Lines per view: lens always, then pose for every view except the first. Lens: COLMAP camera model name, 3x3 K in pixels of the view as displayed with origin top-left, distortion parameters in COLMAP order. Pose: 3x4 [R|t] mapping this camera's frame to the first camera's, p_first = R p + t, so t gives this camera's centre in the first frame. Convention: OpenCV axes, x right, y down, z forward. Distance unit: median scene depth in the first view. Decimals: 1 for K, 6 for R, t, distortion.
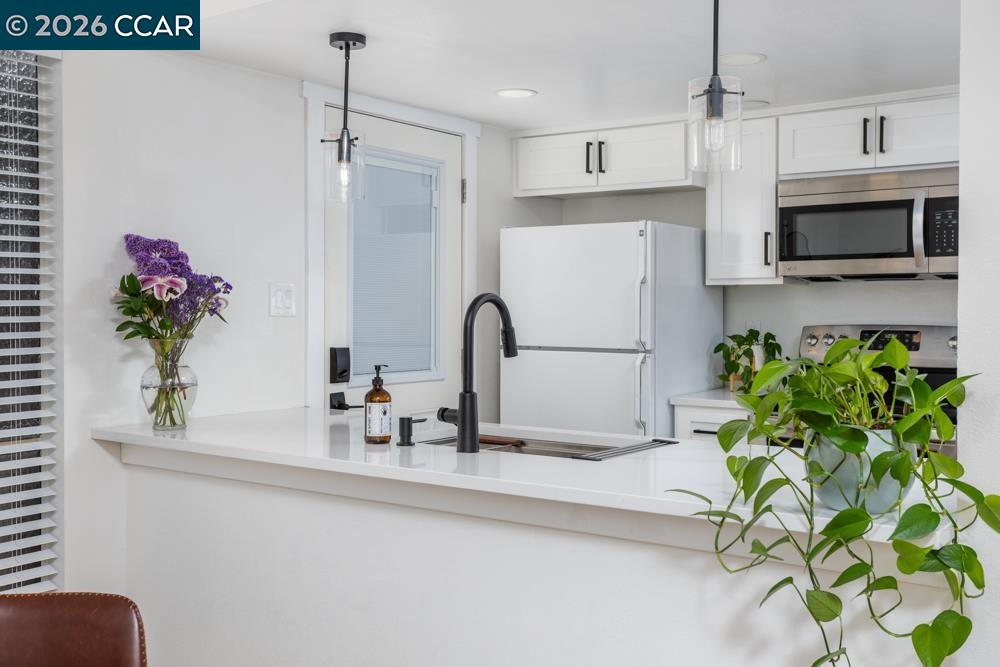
lens RADIAL K [[1007.7, 0, 503.8], [0, 1007.7, 320.0], [0, 0, 1]] dist [0.002486, 0.008213]
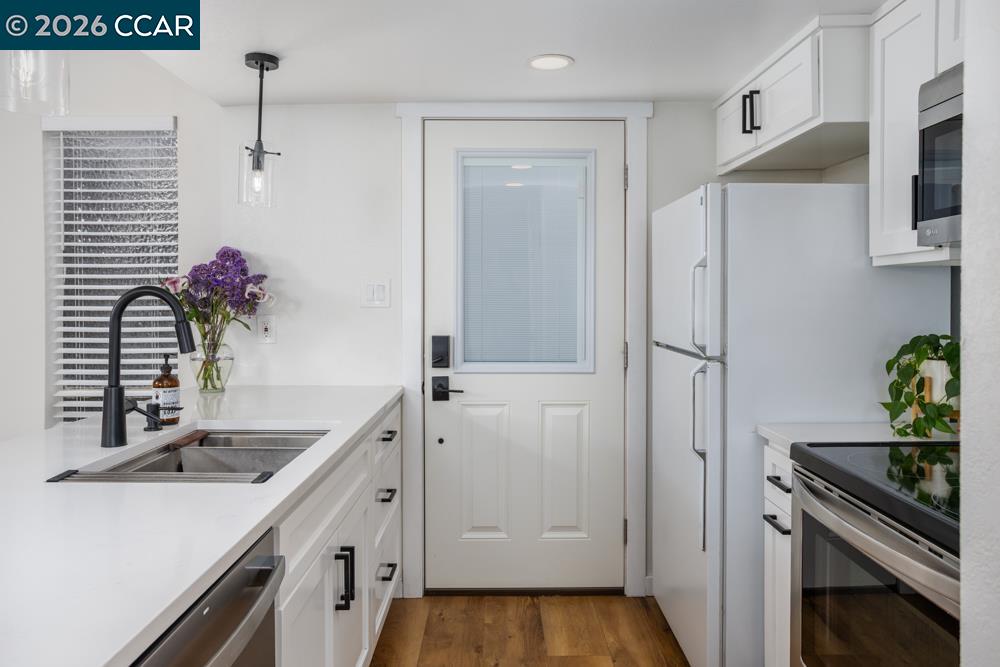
lens RADIAL K [[702.6, 0, 495.4], [0, 702.6, 313.4], [0, 0, 1]] dist [-0.009963, -0.002361]
pose [[0.584370, 0.015646, -0.811337, 0.635703], [-0.008407, 0.999877, 0.013227, -0.010714], [0.811444, -0.000909, 0.584429, 0.760015]]
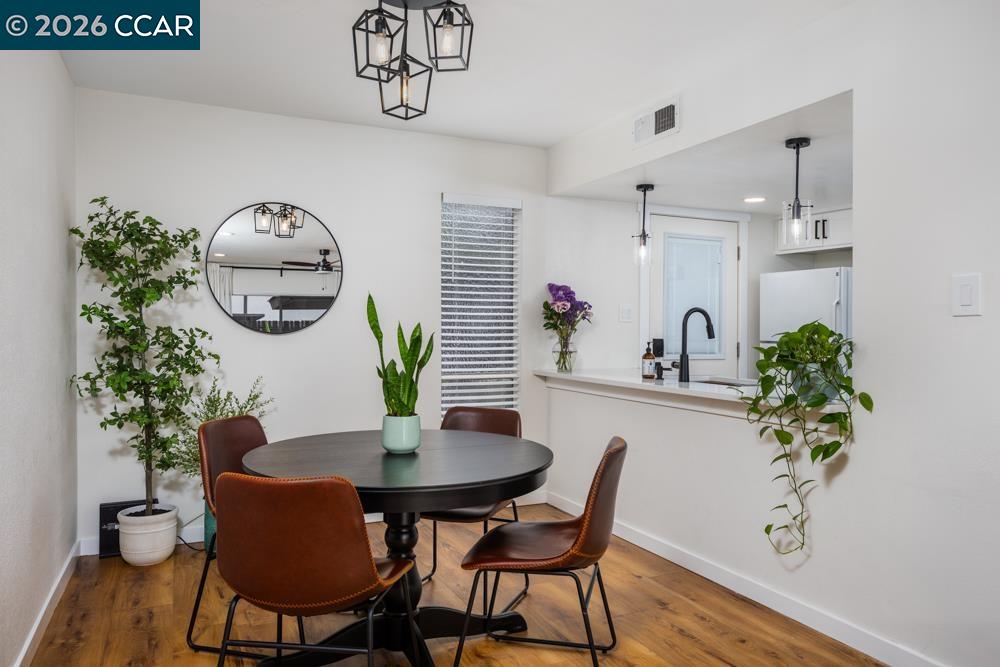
lens RADIAL K [[702.6, 0, 495.4], [0, 702.6, 313.4], [0, 0, 1]] dist [-0.009963, -0.002361]
pose [[0.865781, -0.004994, -0.500399, 0.304480], [-0.012549, 0.999419, -0.031685, 0.032110], [0.500266, 0.033712, 0.865215, -0.404458]]
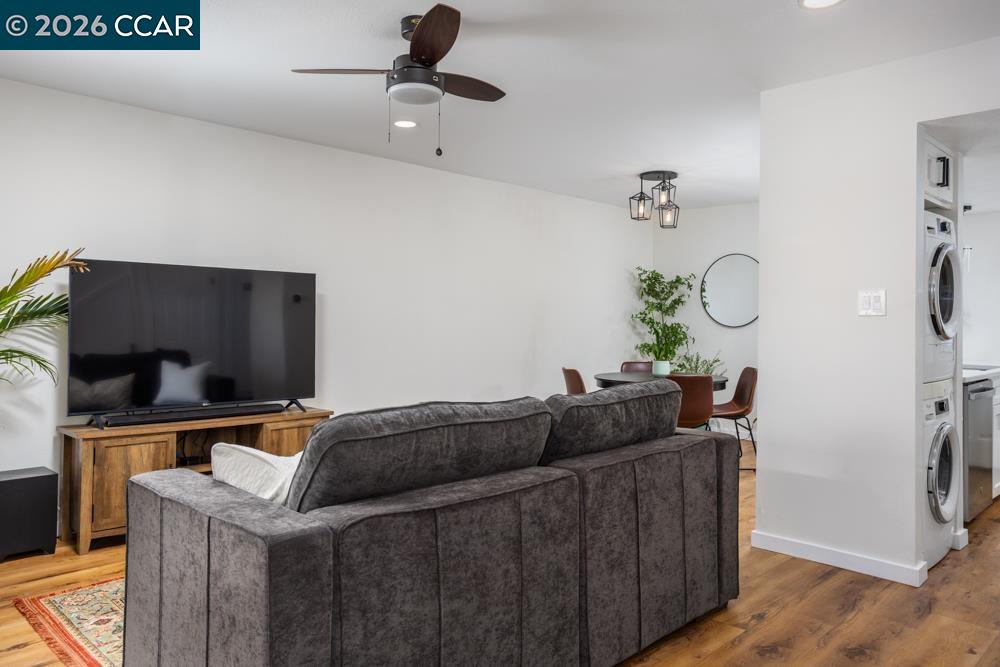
lens RADIAL K [[702.6, 0, 495.4], [0, 702.6, 313.4], [0, 0, 1]] dist [-0.009963, -0.002361]
pose [[-0.168824, -0.011541, -0.985579, 1.785117], [-0.018459, 0.999793, -0.008546, 0.023248], [0.985473, 0.016750, -0.169002, 0.140703]]
